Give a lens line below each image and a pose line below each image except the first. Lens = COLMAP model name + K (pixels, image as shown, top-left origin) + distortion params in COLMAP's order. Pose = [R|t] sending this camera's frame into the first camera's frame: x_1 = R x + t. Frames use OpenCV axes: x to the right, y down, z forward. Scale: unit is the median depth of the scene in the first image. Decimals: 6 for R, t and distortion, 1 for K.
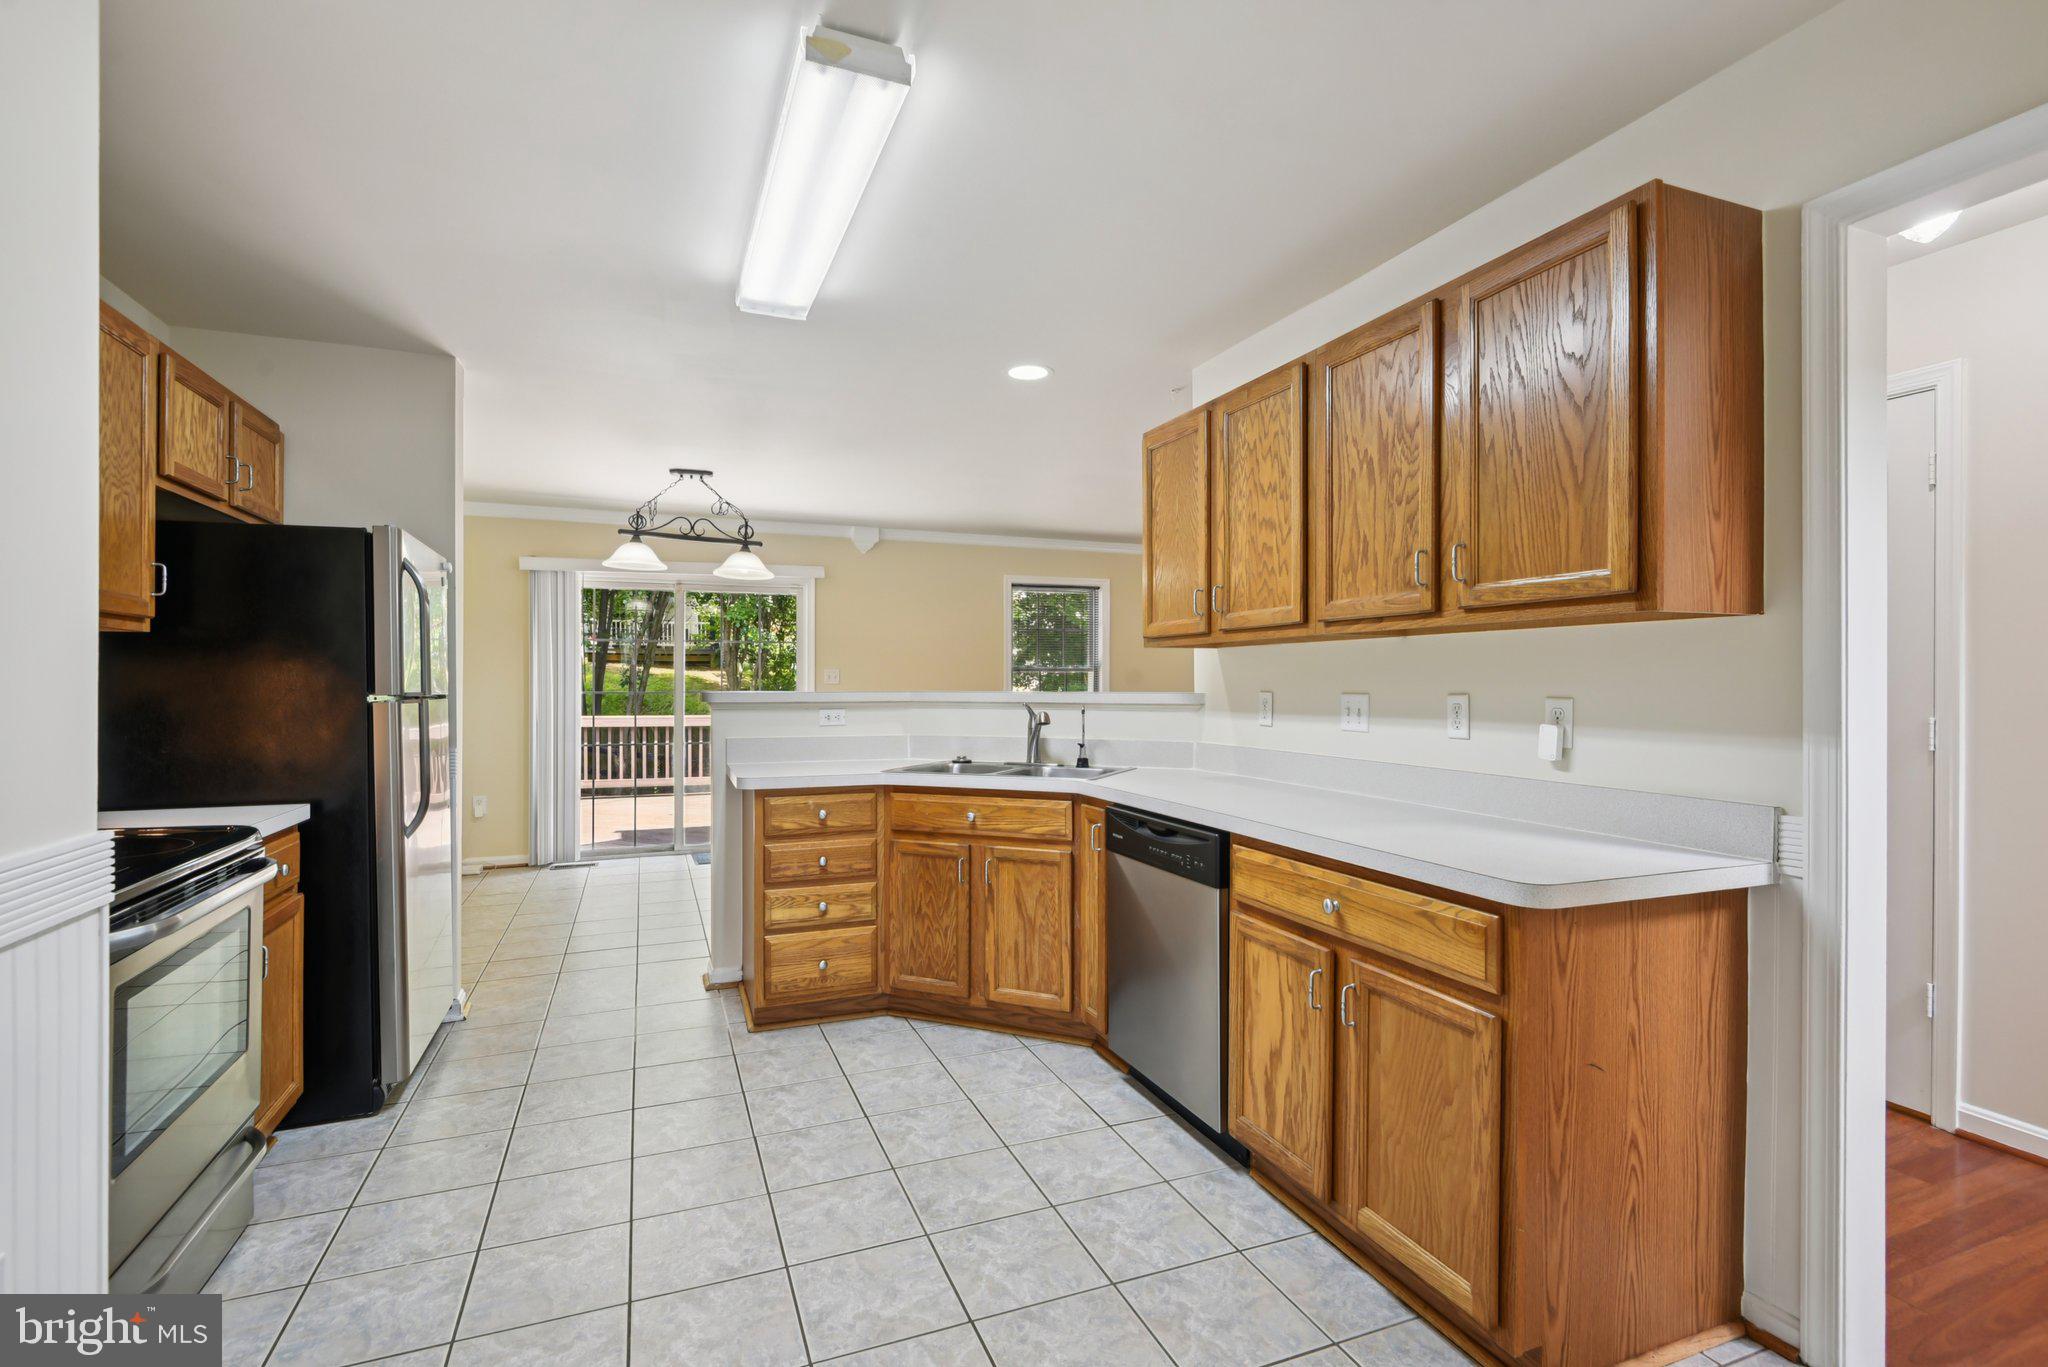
lens RADIAL K [[946.3, 0, 1024.2], [0, 946.3, 693.5], [0, 0, 1]] dist [-0.000848, -0.012929]
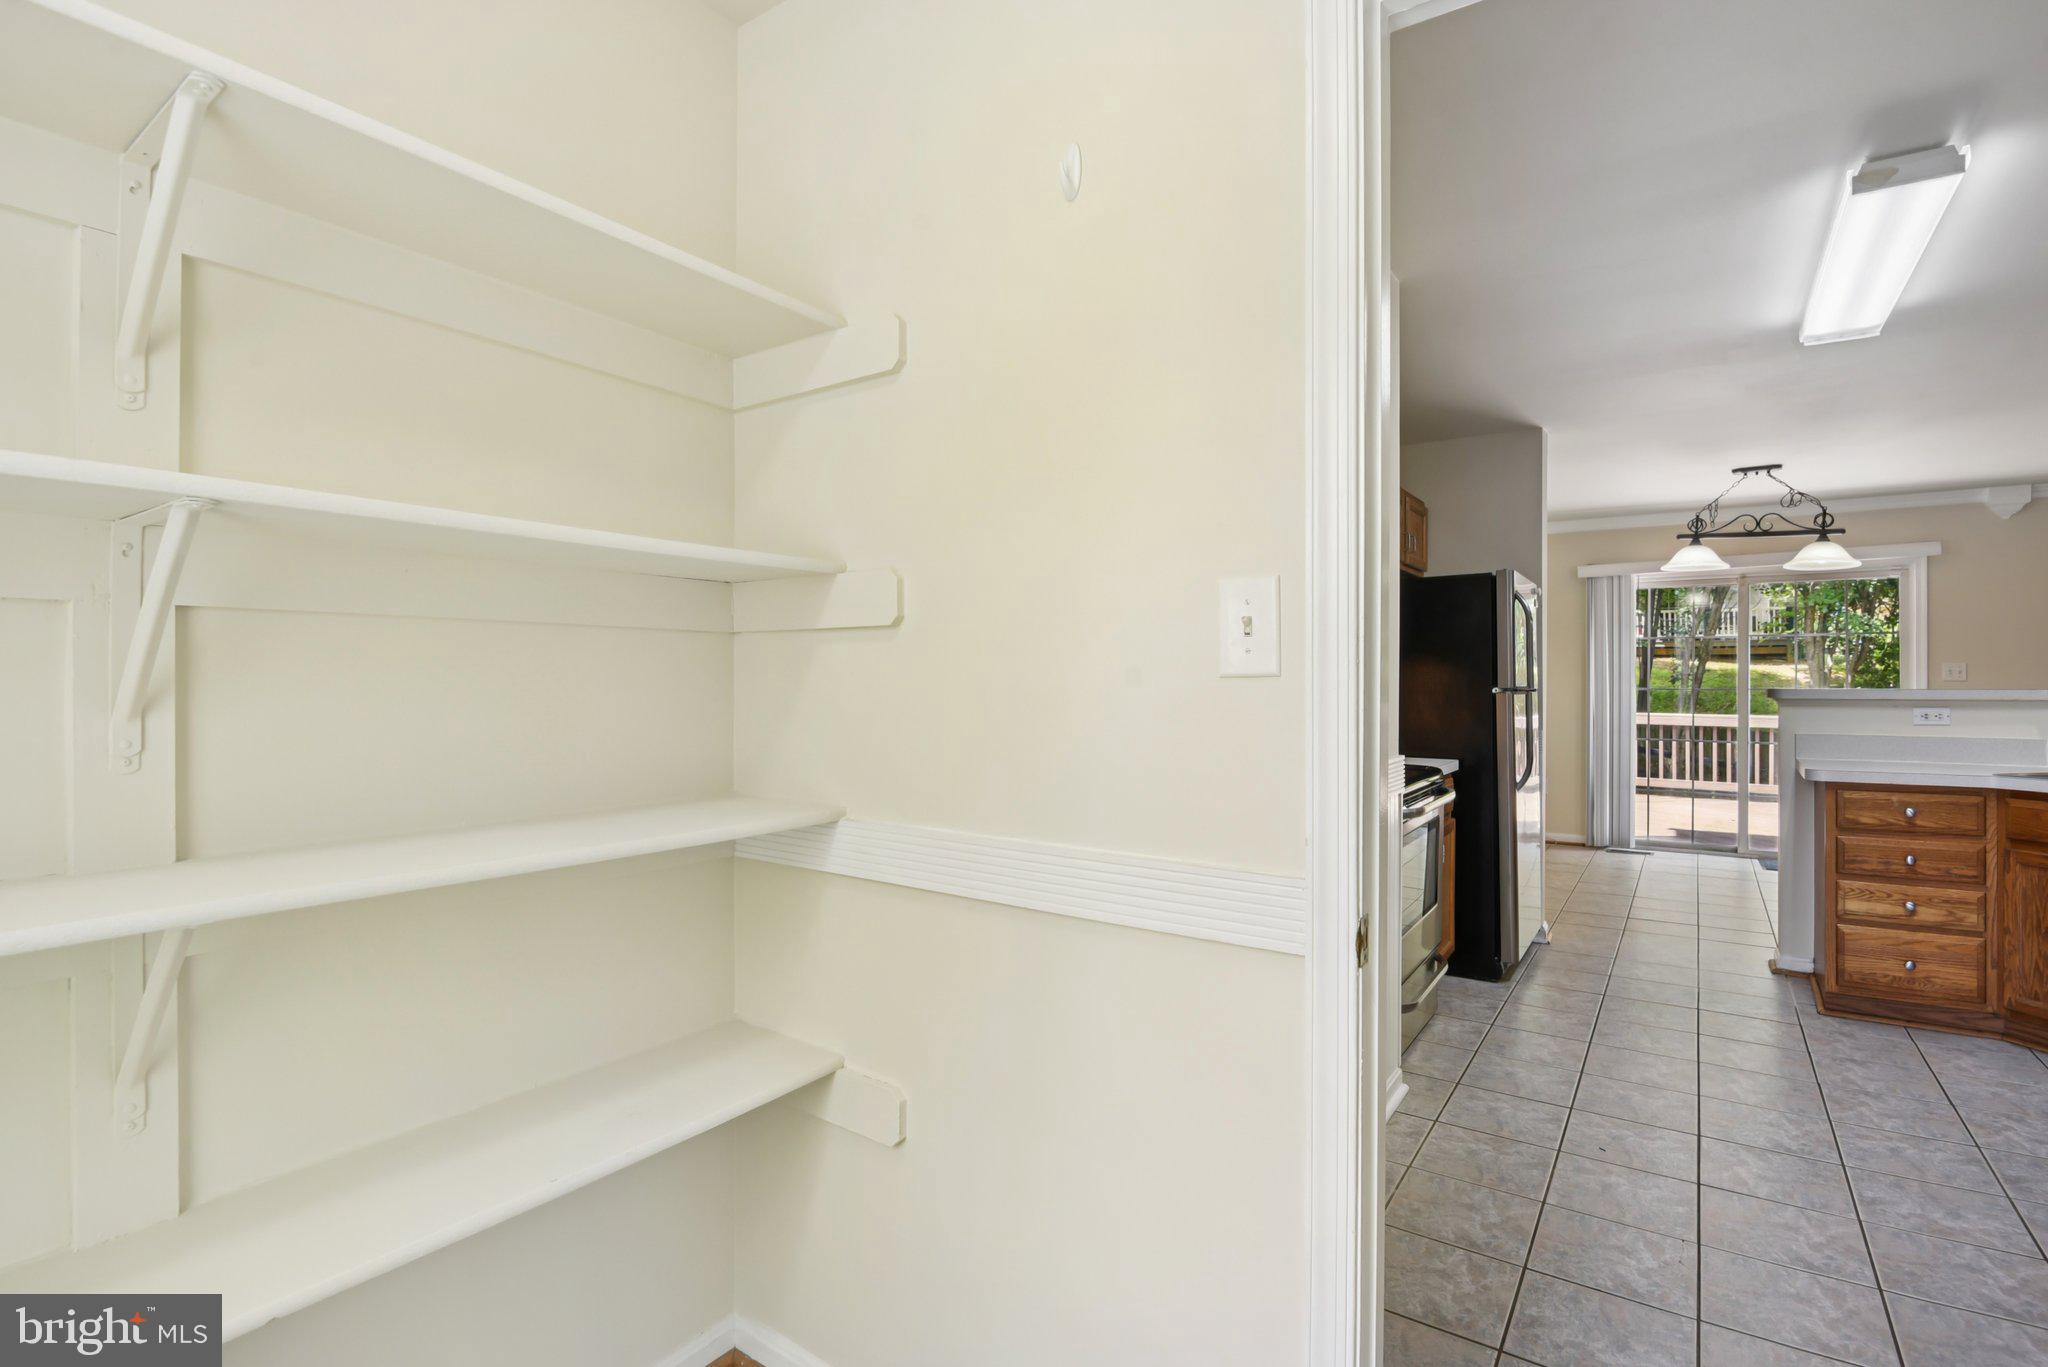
lens RADIAL K [[1002.4, 0, 1026.7], [0, 1002.4, 673.0], [0, 0, 1]] dist [-0.004898, -0.000799]
pose [[0.563420, -0.006246, -0.826147, 0.140875], [-0.008120, 0.999881, -0.013098, 0.003264], [0.826131, 0.014088, 0.563302, -0.382032]]
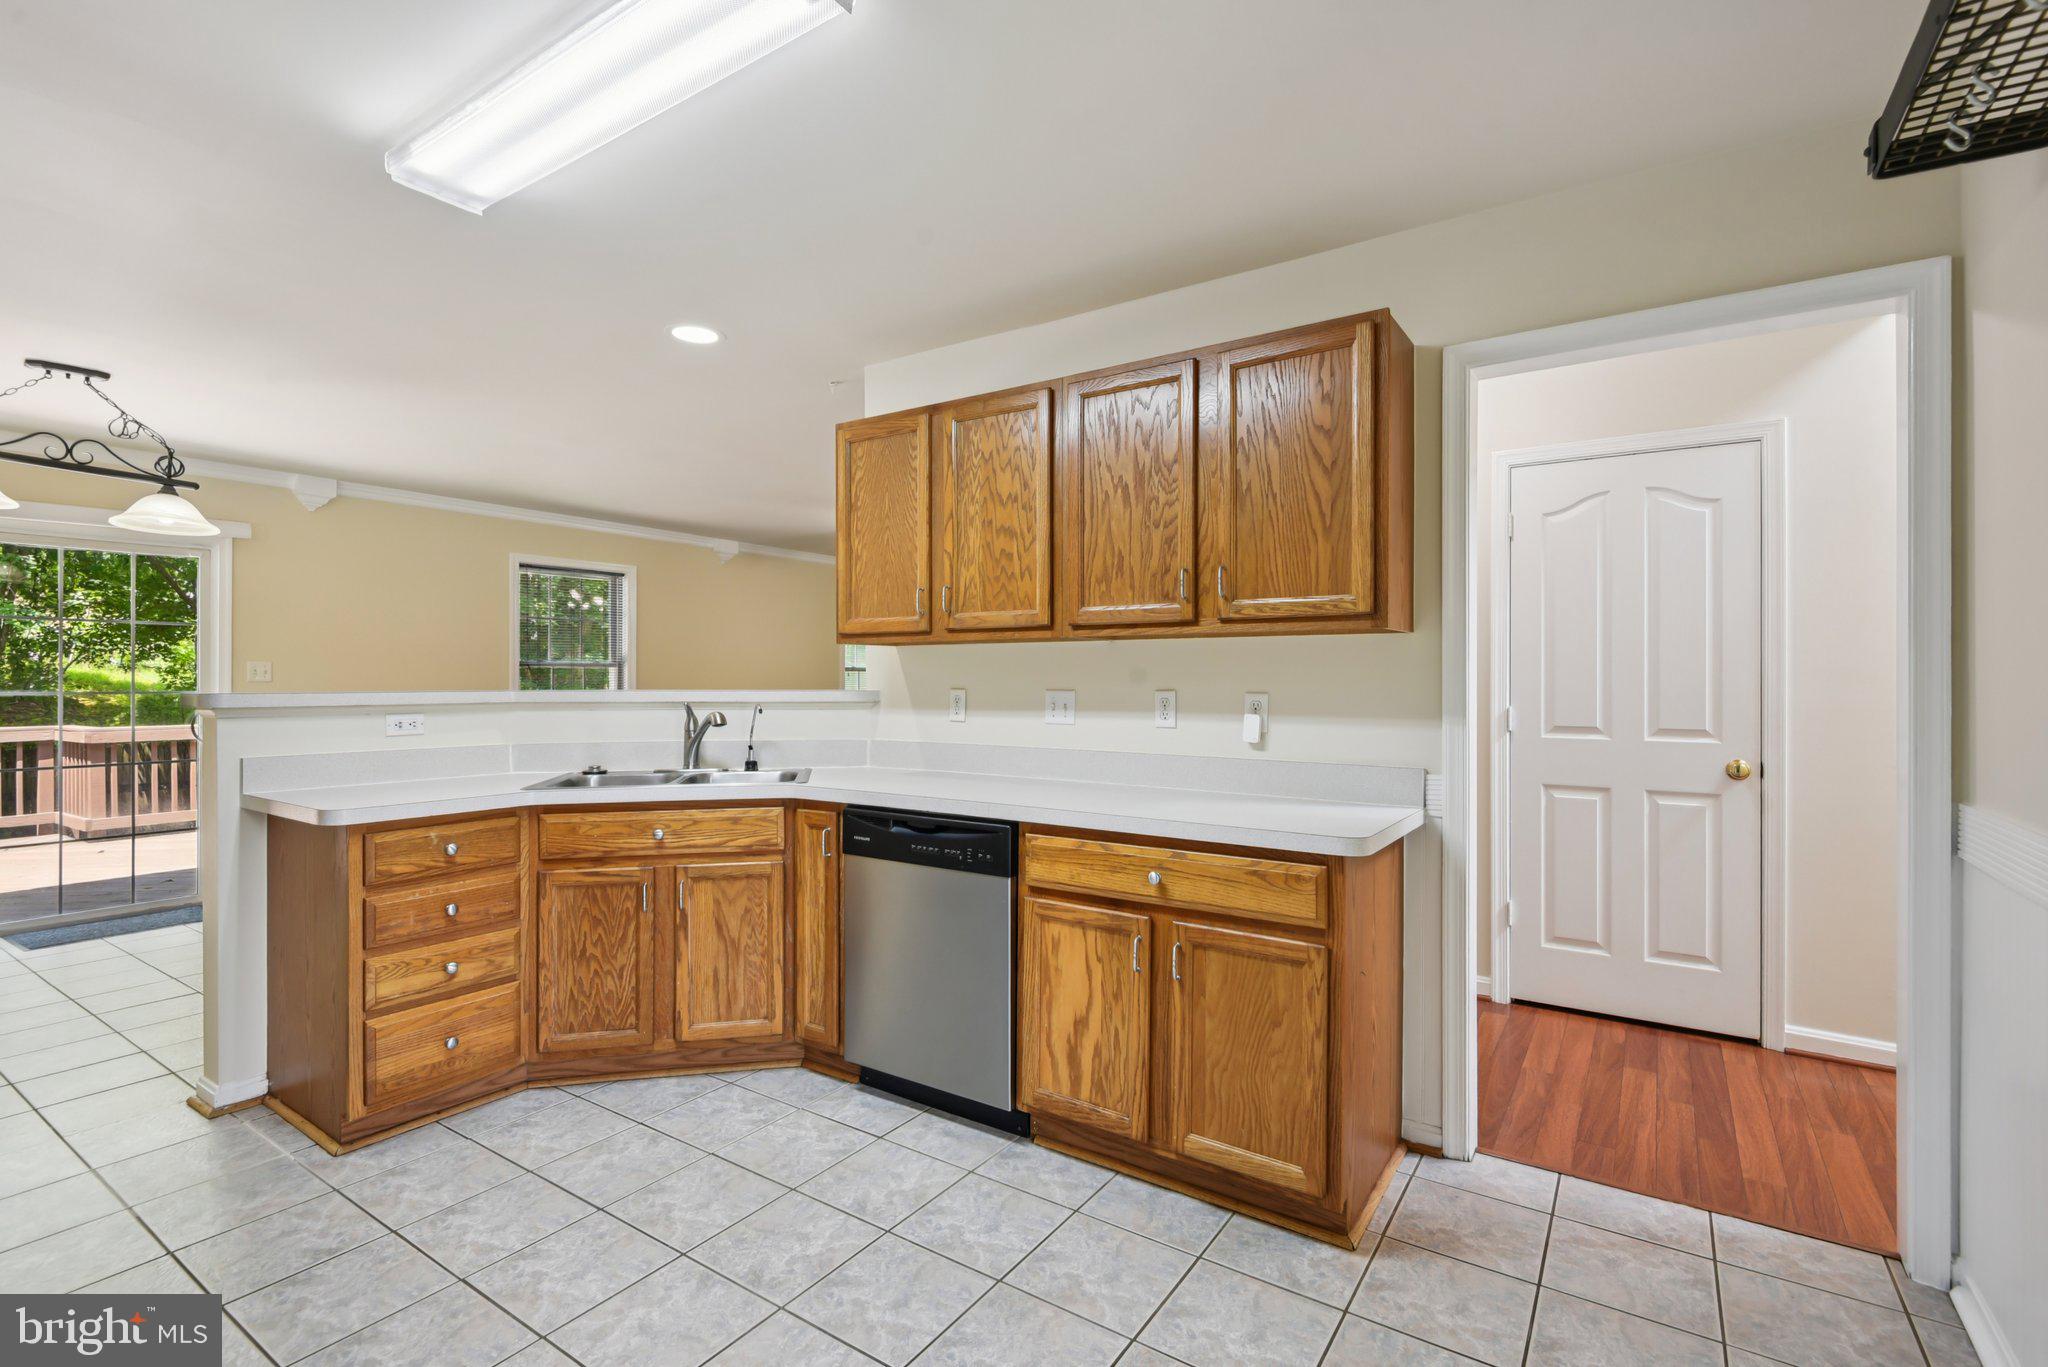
lens RADIAL K [[939.4, 0, 1024.2], [0, 939.4, 688.5], [0, 0, 1]] dist [-0.001305, -0.004760]
pose [[0.821377, -0.004918, 0.570365, -0.287292], [0.005850, 0.999983, 0.000198, -0.002228], [-0.570356, 0.003174, 0.821391, 0.105415]]
